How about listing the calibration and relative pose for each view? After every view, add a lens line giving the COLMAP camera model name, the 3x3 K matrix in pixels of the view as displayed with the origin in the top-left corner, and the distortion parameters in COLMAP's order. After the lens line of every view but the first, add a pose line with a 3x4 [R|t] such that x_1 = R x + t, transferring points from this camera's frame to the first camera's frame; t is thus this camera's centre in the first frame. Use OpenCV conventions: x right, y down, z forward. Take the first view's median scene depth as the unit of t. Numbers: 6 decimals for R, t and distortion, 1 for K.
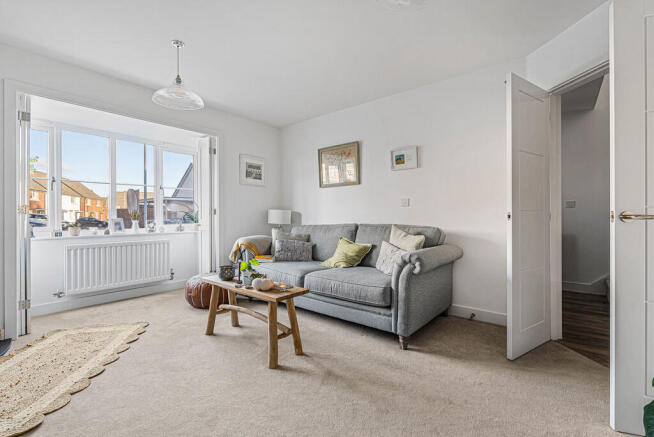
lens RADIAL K [[287.8, 0, 329.6], [0, 287.8, 217.6], [0, 0, 1]] dist [-0.002230, -0.000997]
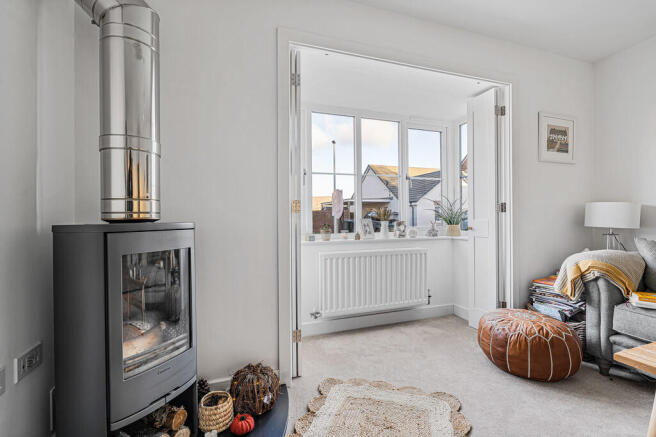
lens RADIAL K [[288.7, 0, 330.8], [0, 288.7, 218.0], [0, 0, 1]] dist [-0.002230, -0.000997]
pose [[0.858970, -0.003514, -0.512014, -0.408476], [0.005676, 0.999980, 0.002660, -0.002002], [0.511995, -0.005191, 0.858973, 0.275848]]
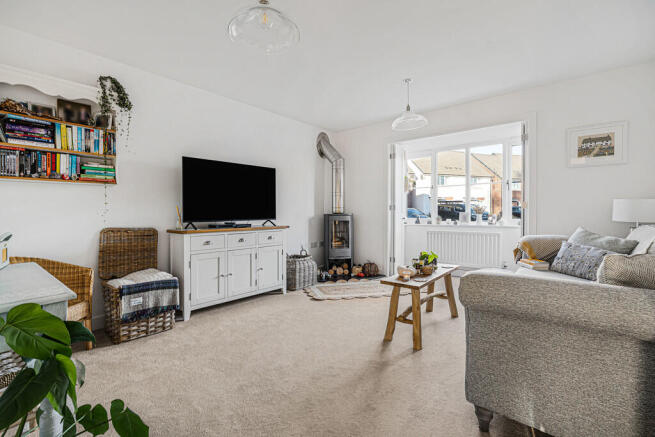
lens RADIAL K [[288.2, 0, 331.5], [0, 288.2, 216.7], [0, 0, 1]] dist [-0.002230, -0.000997]
pose [[0.029520, 0.016371, -0.999430, 0.482322], [0.009469, 0.999816, 0.016657, -0.004830], [0.999519, -0.009956, 0.029359, 0.369333]]
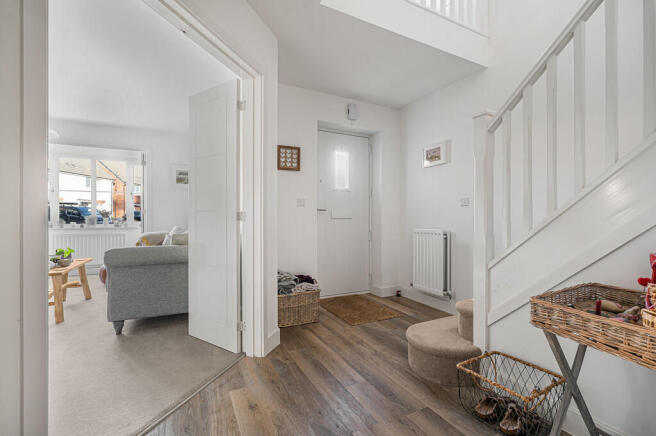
lens RADIAL K [[288.7, 0, 328.4], [0, 288.7, 220.0], [0, 0, 1]] dist [-0.002230, -0.000997]
pose [[0.924439, 0.012512, -0.381125, 0.834088], [-0.007128, 0.999854, 0.015536, -0.008646], [0.381264, -0.011646, 0.924393, 0.137754]]
